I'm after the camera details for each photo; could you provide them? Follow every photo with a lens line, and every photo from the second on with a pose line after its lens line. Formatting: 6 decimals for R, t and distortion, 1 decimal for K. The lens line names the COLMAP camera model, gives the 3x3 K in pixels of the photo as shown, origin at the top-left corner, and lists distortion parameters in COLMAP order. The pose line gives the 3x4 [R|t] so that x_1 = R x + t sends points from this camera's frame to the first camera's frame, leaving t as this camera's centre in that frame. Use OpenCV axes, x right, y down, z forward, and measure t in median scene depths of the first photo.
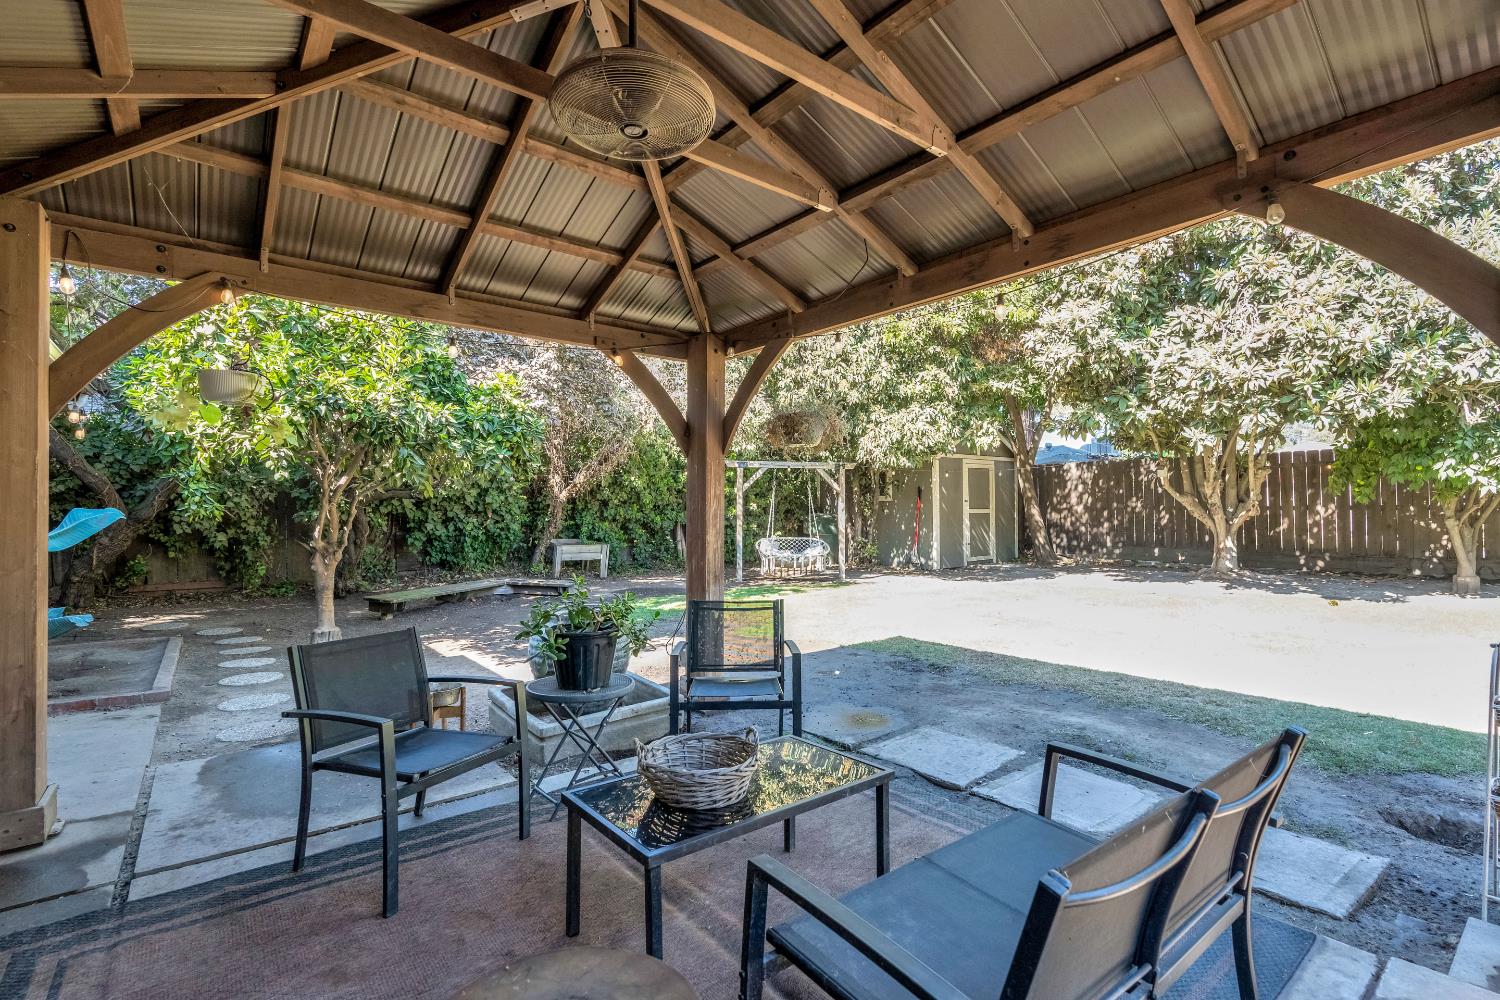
lens RADIAL K [[669.6, 0, 757.7], [0, 669.6, 496.0], [0, 0, 1]] dist [-0.011098, 0.000089]
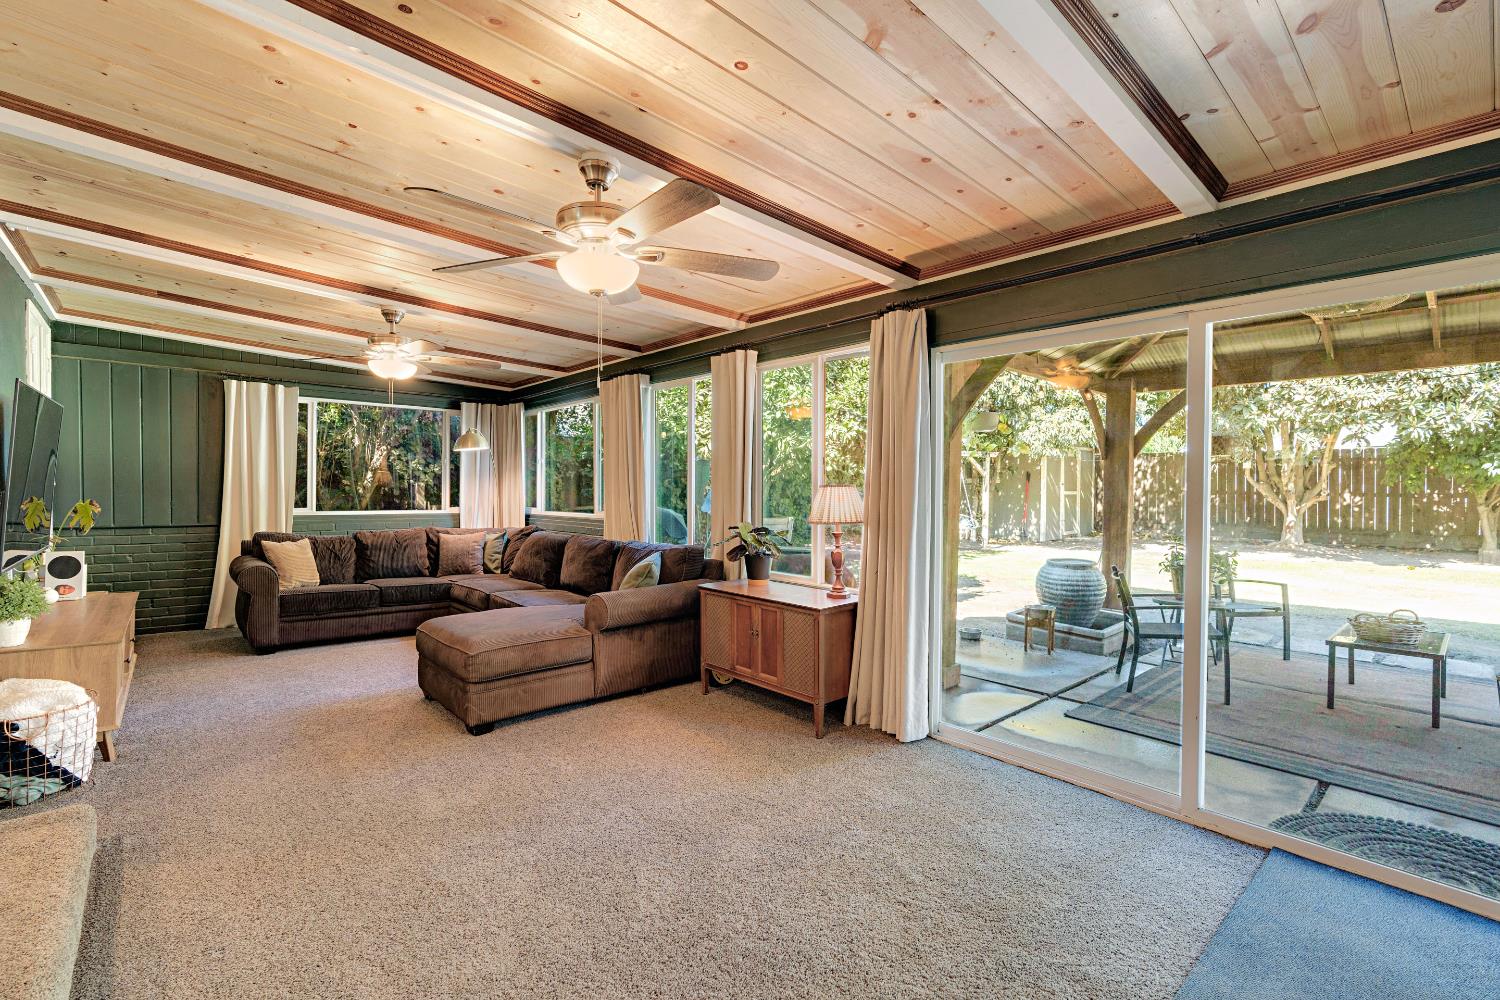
lens RADIAL K [[664.5, 0, 746.8], [0, 664.5, 495.8], [0, 0, 1]] dist [-0.013368, 0.004994]
pose [[0.996007, 0.010331, 0.088675, -0.507953], [-0.013885, 0.999121, 0.039558, -0.015671], [-0.088188, -0.040632, 0.995275, -0.171469]]
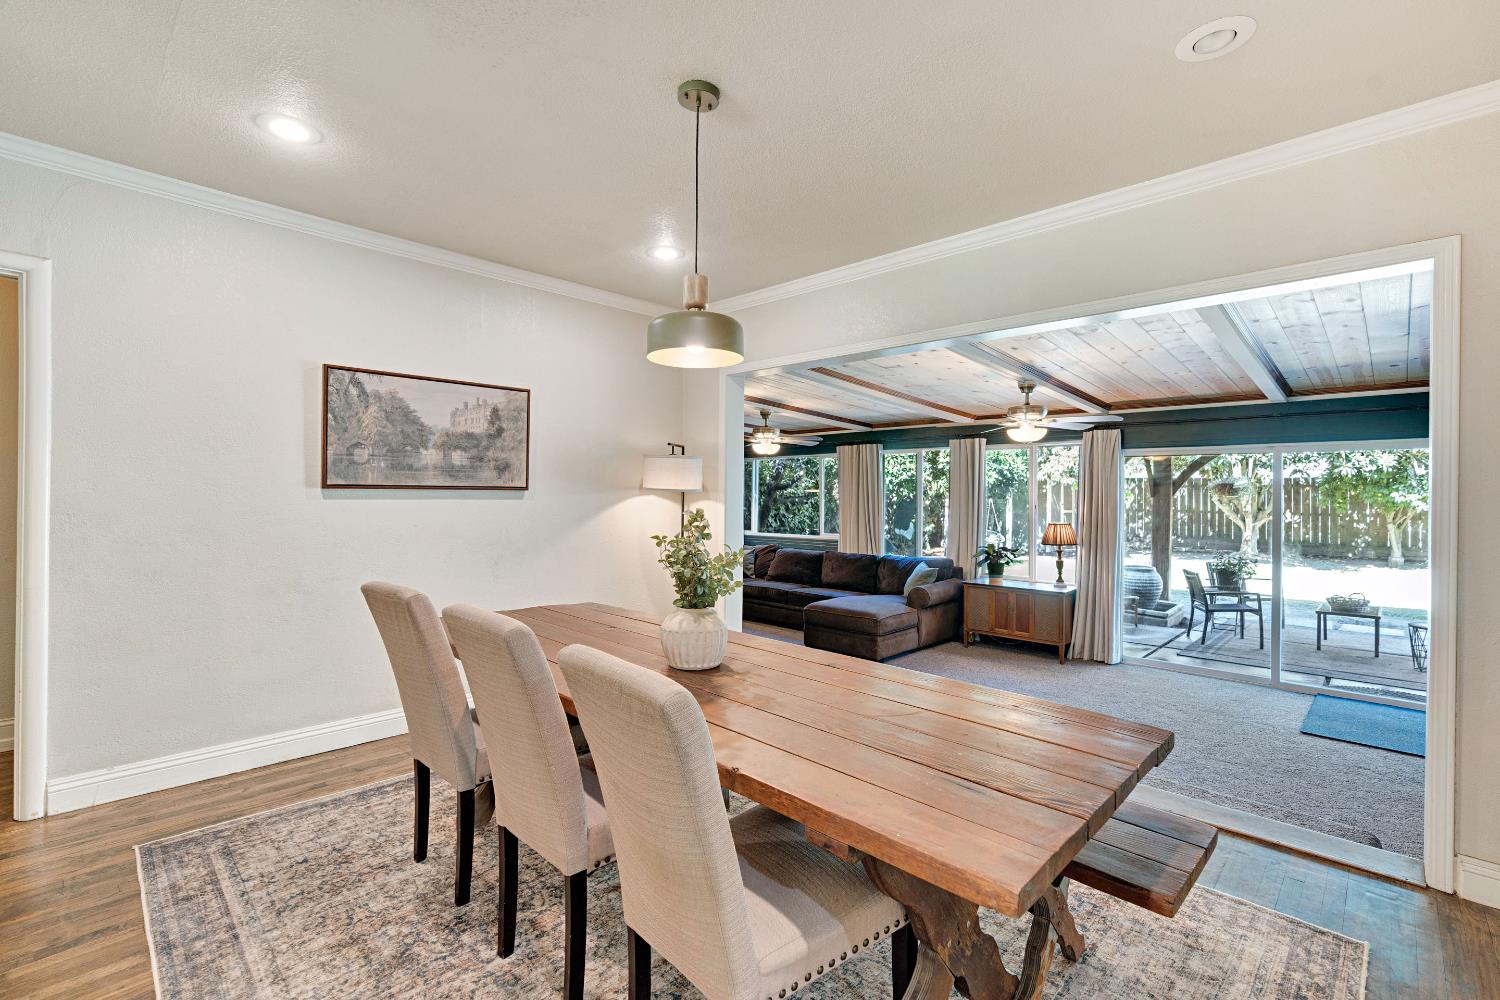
lens RADIAL K [[649.7, 0, 750.0], [0, 649.7, 500.0], [0, 0, 1]] dist [-0.017768, 0.005588]
pose [[0.988672, 0.012927, 0.149533, -0.815010], [-0.017179, 0.999483, 0.027178, -0.042097], [-0.149104, -0.029439, 0.988383, -0.385336]]
